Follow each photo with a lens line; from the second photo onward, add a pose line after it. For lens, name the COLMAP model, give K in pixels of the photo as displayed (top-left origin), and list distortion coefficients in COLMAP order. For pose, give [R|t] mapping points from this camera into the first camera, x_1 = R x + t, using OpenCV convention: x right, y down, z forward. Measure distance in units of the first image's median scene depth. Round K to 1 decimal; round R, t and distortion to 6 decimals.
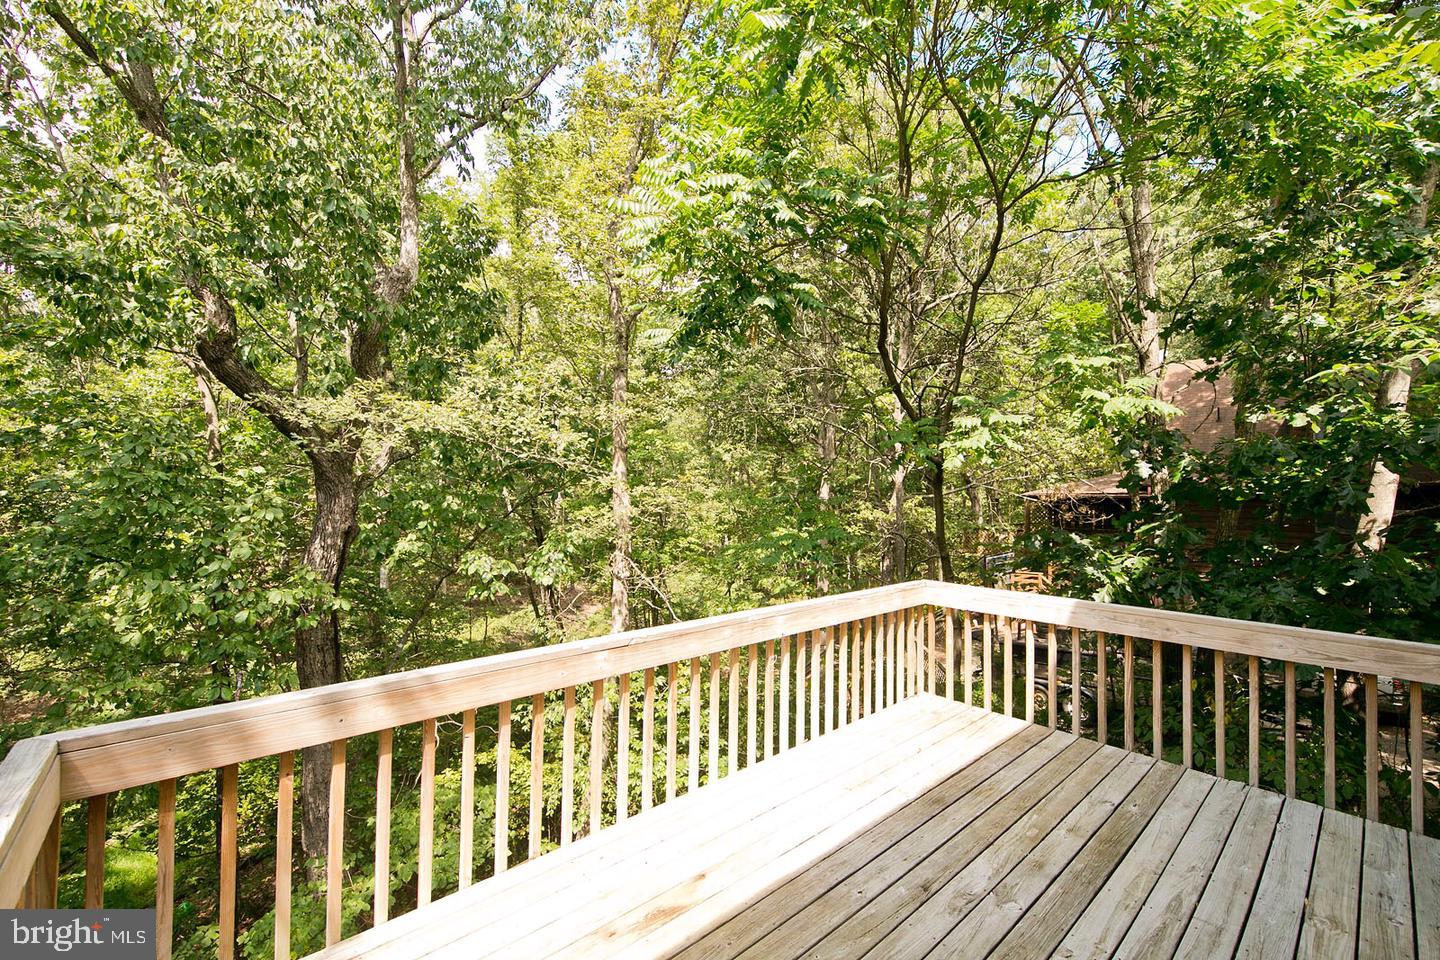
lens RADIAL K [[605.7, 0, 722.0], [0, 605.7, 483.9], [0, 0, 1]] dist [0.003609, 0.000134]
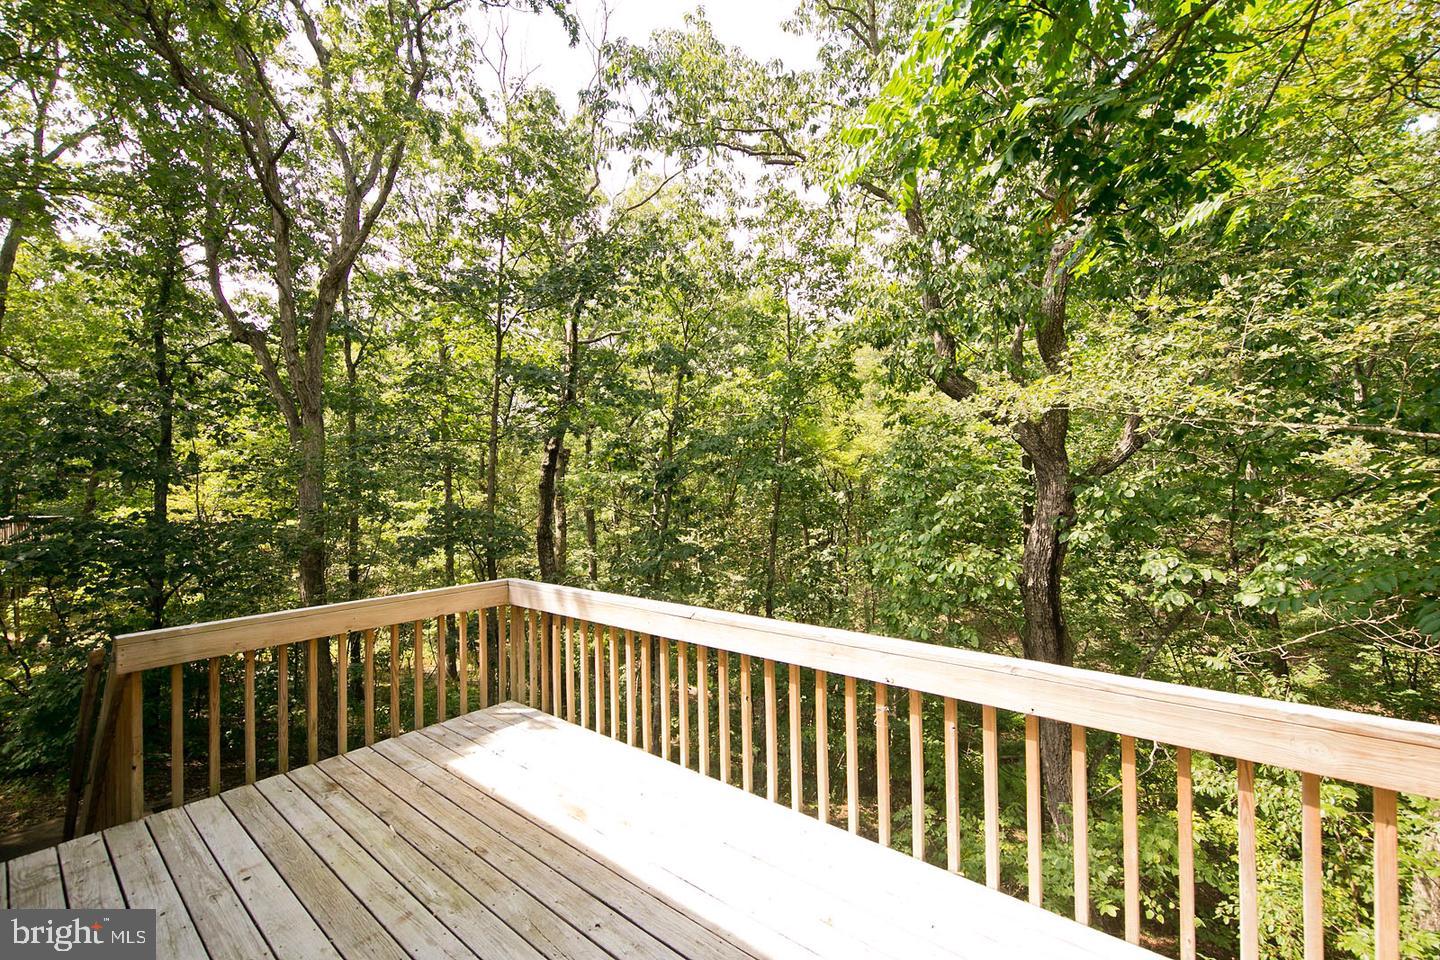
lens RADIAL K [[605.7, 0, 717.0], [0, 605.7, 481.4], [0, 0, 1]] dist [0.003609, 0.000134]
pose [[0.136346, -0.012895, -0.990577, 0.826715], [0.029600, 0.999522, -0.008937, 0.021961], [0.990219, -0.028102, 0.136662, 0.770760]]
